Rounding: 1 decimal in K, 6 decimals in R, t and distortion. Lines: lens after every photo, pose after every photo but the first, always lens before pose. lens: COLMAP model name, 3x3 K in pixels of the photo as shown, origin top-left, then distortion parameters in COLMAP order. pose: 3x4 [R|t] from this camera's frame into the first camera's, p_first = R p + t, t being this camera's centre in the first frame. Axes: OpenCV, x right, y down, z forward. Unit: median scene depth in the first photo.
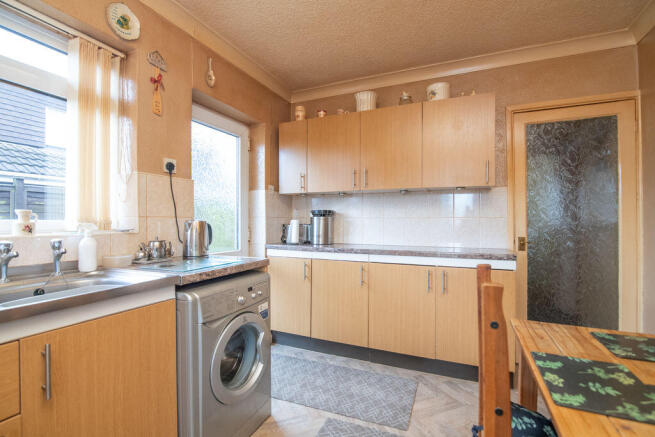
lens RADIAL K [[307.0, 0, 325.2], [0, 307.0, 220.7], [0, 0, 1]] dist [-0.016970, 0.000524]
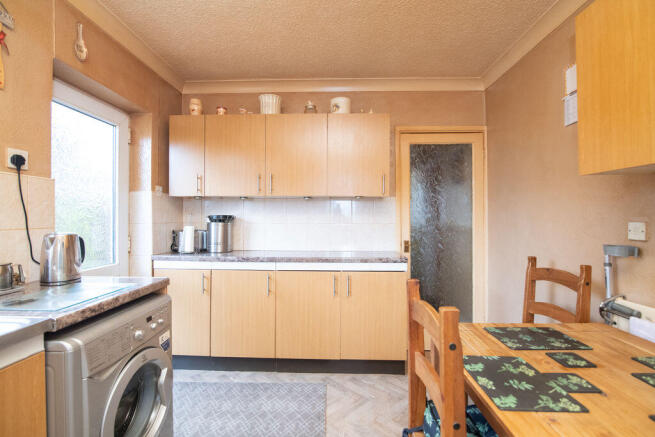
lens RADIAL K [[302.6, 0, 327.5], [0, 302.6, 218.5], [0, 0, 1]] dist [-0.016475, 0.000323]
pose [[0.926429, 0.001582, 0.376465, -0.075740], [-0.001094, 0.999998, -0.001510, -0.032186], [-0.376467, 0.000987, 0.926430, 0.053400]]
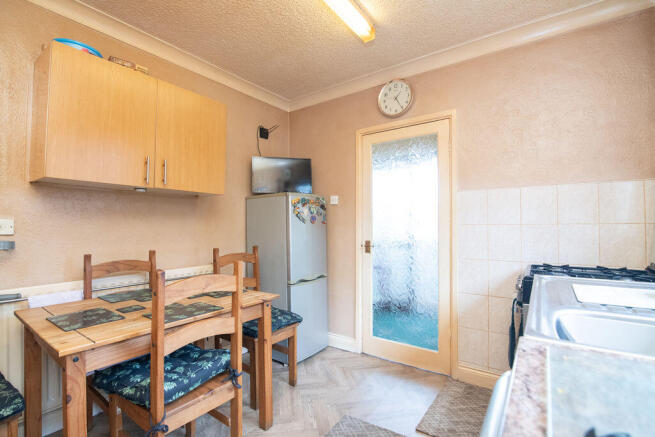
lens RADIAL K [[302.6, 0, 327.5], [0, 302.6, 218.5], [0, 0, 1]] dist [-0.016475, 0.000323]
pose [[-0.978780, 0.007691, 0.204770, -0.156508], [0.002813, 0.999706, -0.024100, -0.013954], [-0.204895, -0.023012, -0.978513, 0.893074]]
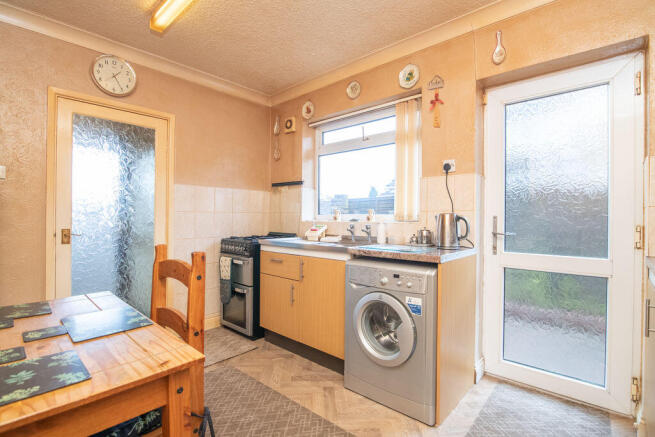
lens RADIAL K [[307.0, 0, 325.2], [0, 307.0, 220.7], [0, 0, 1]] dist [-0.016970, 0.000524]
pose [[-0.305332, 0.009362, -0.952200, 0.622905], [0.001913, 0.999956, 0.009218, 0.011409], [0.952244, 0.000993, -0.305336, 0.781237]]
